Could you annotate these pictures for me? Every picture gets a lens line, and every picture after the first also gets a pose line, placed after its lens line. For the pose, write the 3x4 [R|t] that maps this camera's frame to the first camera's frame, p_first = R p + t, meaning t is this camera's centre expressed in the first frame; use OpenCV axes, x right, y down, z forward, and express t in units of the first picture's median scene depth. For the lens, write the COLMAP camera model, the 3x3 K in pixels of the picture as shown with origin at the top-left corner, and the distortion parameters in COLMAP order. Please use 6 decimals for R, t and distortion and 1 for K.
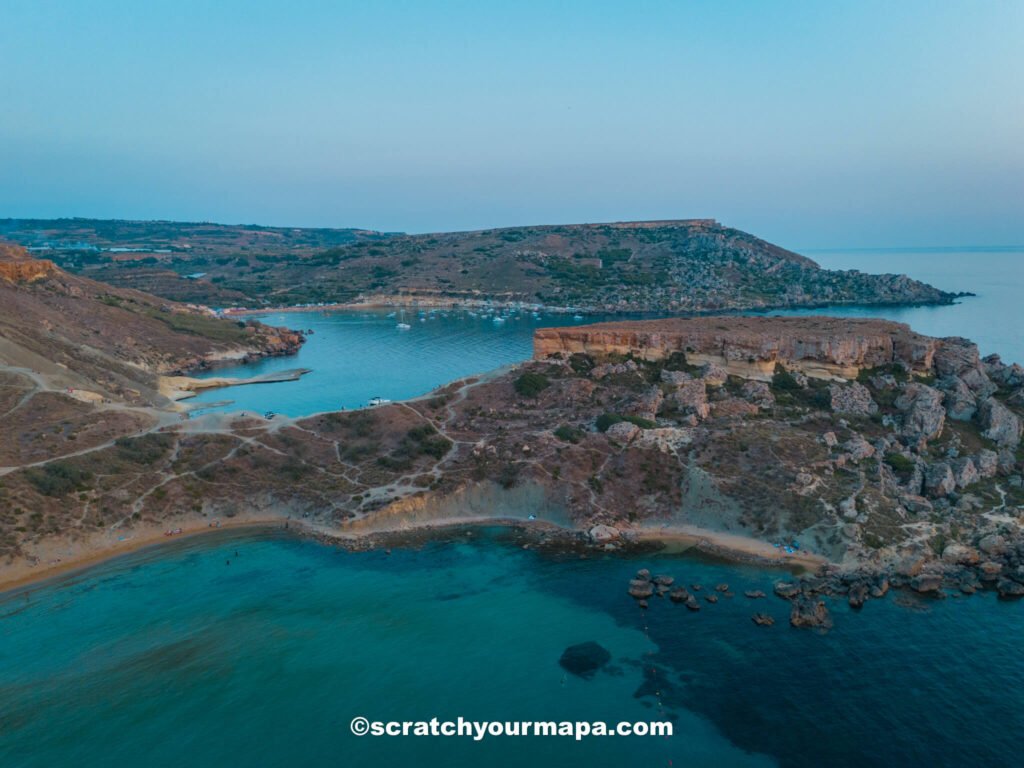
lens RADIAL K [[785.4, 0, 507.3], [0, 785.4, 401.2], [0, 0, 1]] dist [0.076959, -0.094817]
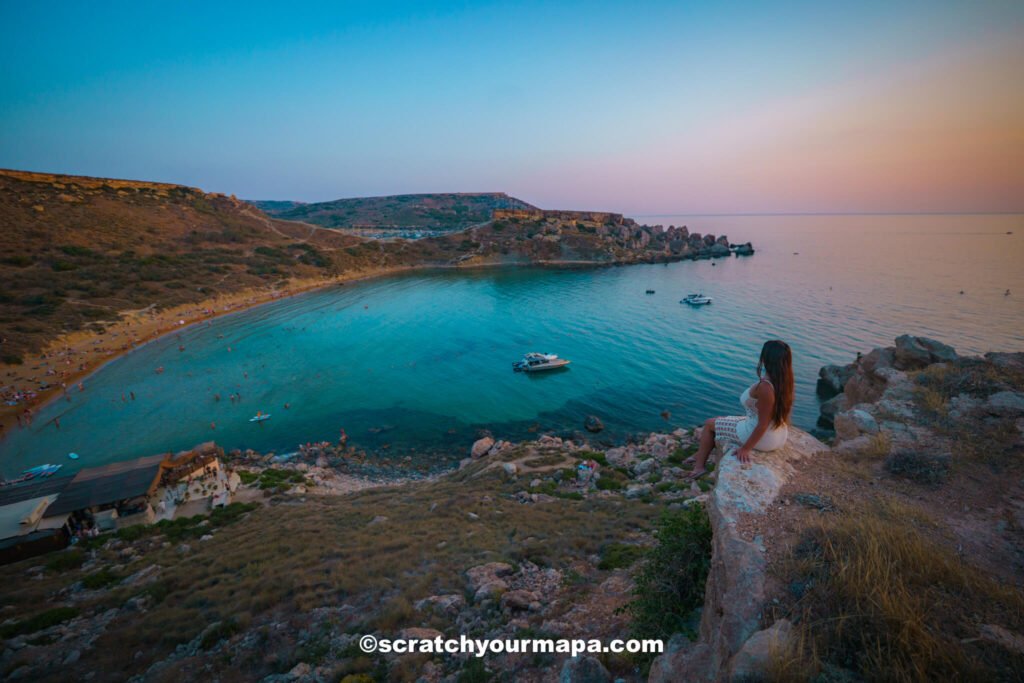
lens RADIAL K [[430.4, 0, 512.0], [0, 430.4, 341.5], [0, 0, 1]] dist [-0.014830, -0.000662]
pose [[0.954225, -0.084422, 0.286929, -0.094813], [0.057769, 0.993295, 0.100134, 0.055675], [-0.293458, -0.078975, 0.952704, -0.117369]]
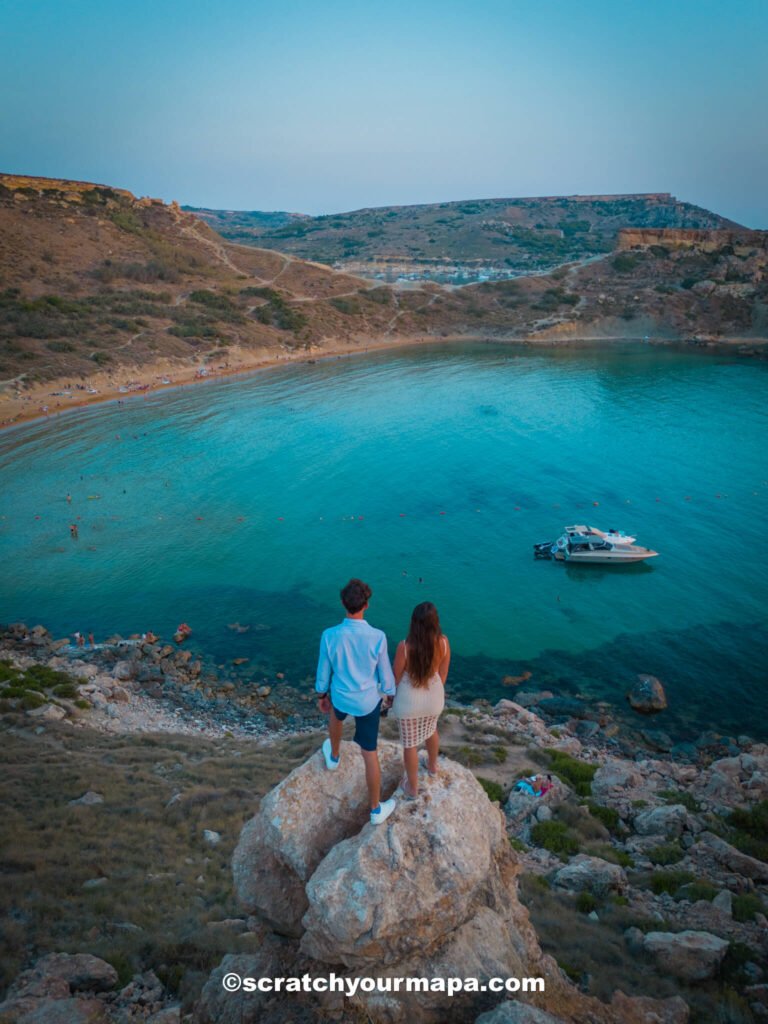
lens RADIAL K [[785.4, 0, 370.2], [0, 785.4, 509.9], [0, 0, 1]] dist [0.076959, -0.094817]
pose [[0.998359, 0.026211, -0.050919, -0.081411], [-0.019045, 0.990464, 0.136452, 0.054691], [0.054010, -0.135258, 0.989337, -0.115317]]
